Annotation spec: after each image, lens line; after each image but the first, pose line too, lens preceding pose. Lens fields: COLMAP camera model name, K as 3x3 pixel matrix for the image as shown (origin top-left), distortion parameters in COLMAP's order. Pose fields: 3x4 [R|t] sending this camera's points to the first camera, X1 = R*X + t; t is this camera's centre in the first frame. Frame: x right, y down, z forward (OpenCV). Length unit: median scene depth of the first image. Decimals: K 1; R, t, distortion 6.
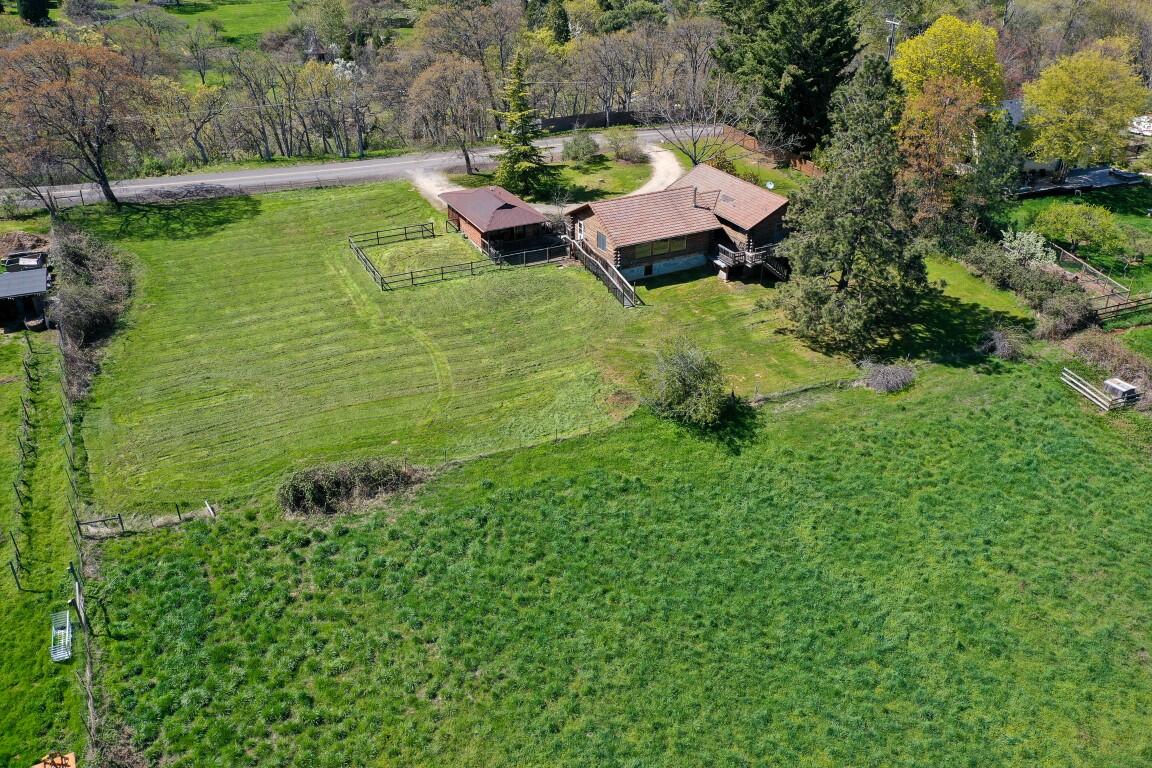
lens RADIAL K [[897.7, 0, 576.0], [0, 897.7, 384.0], [0, 0, 1]] dist [0.000751, 0.004358]
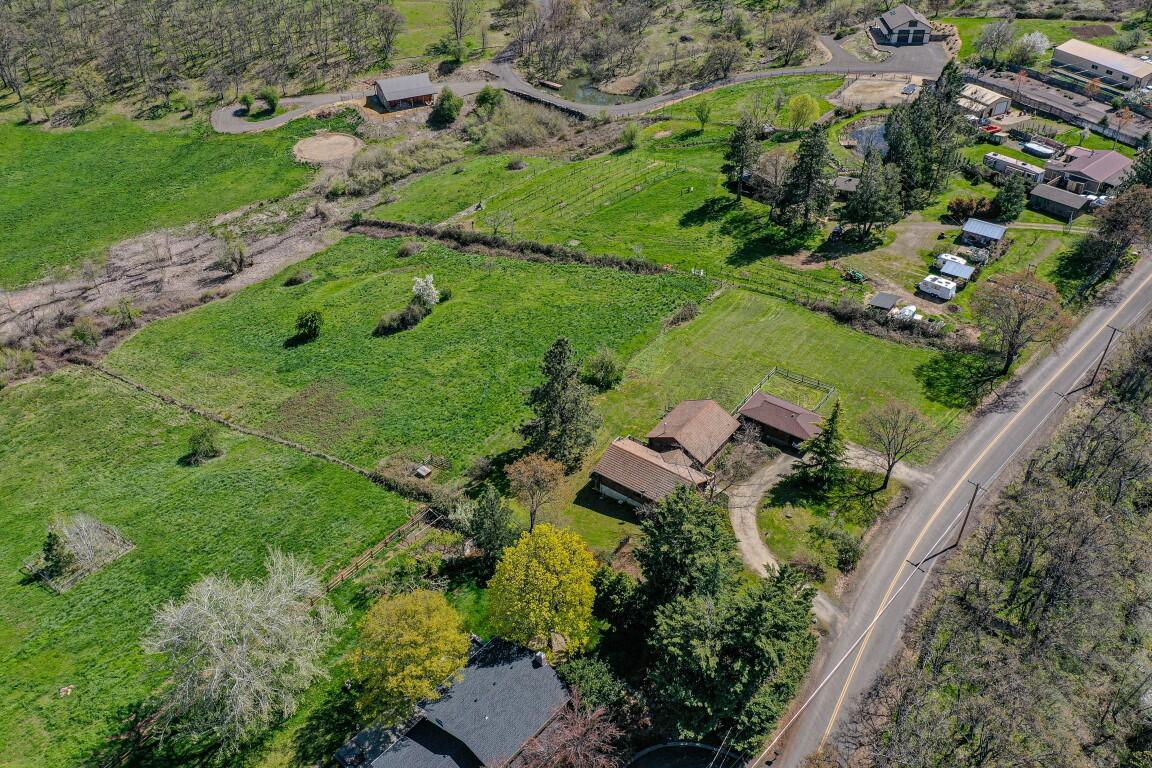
lens RADIAL K [[897.7, 0, 576.0], [0, 897.7, 384.0], [0, 0, 1]] dist [0.000751, 0.004358]
pose [[-0.895838, 0.281403, -0.343929, 0.846645], [-0.196612, 0.443087, 0.874653, -1.702256], [0.398521, 0.851167, -0.341607, 1.502642]]
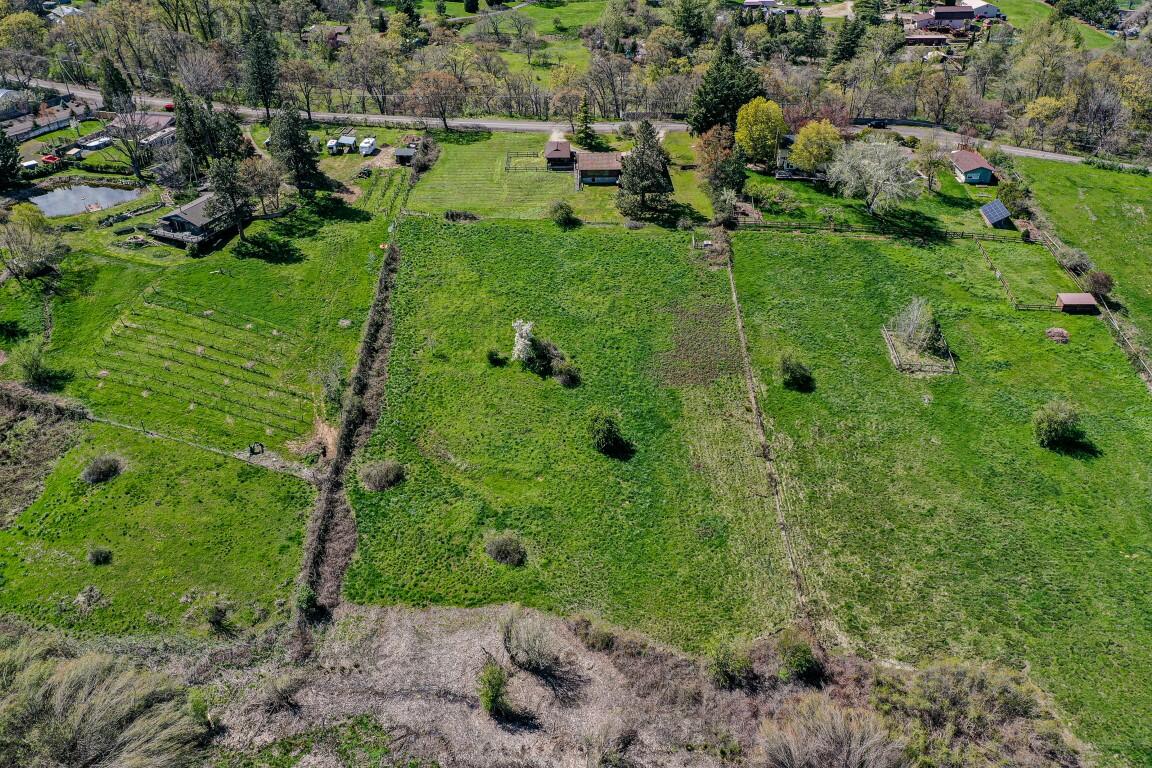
lens RADIAL K [[897.7, 0, 576.0], [0, 897.7, 384.0], [0, 0, 1]] dist [0.000751, 0.004358]
pose [[0.891083, 0.246761, -0.380894, 1.332534], [-0.212507, 0.968440, 0.130252, 0.146155], [0.401014, -0.035123, 0.915398, -1.718586]]
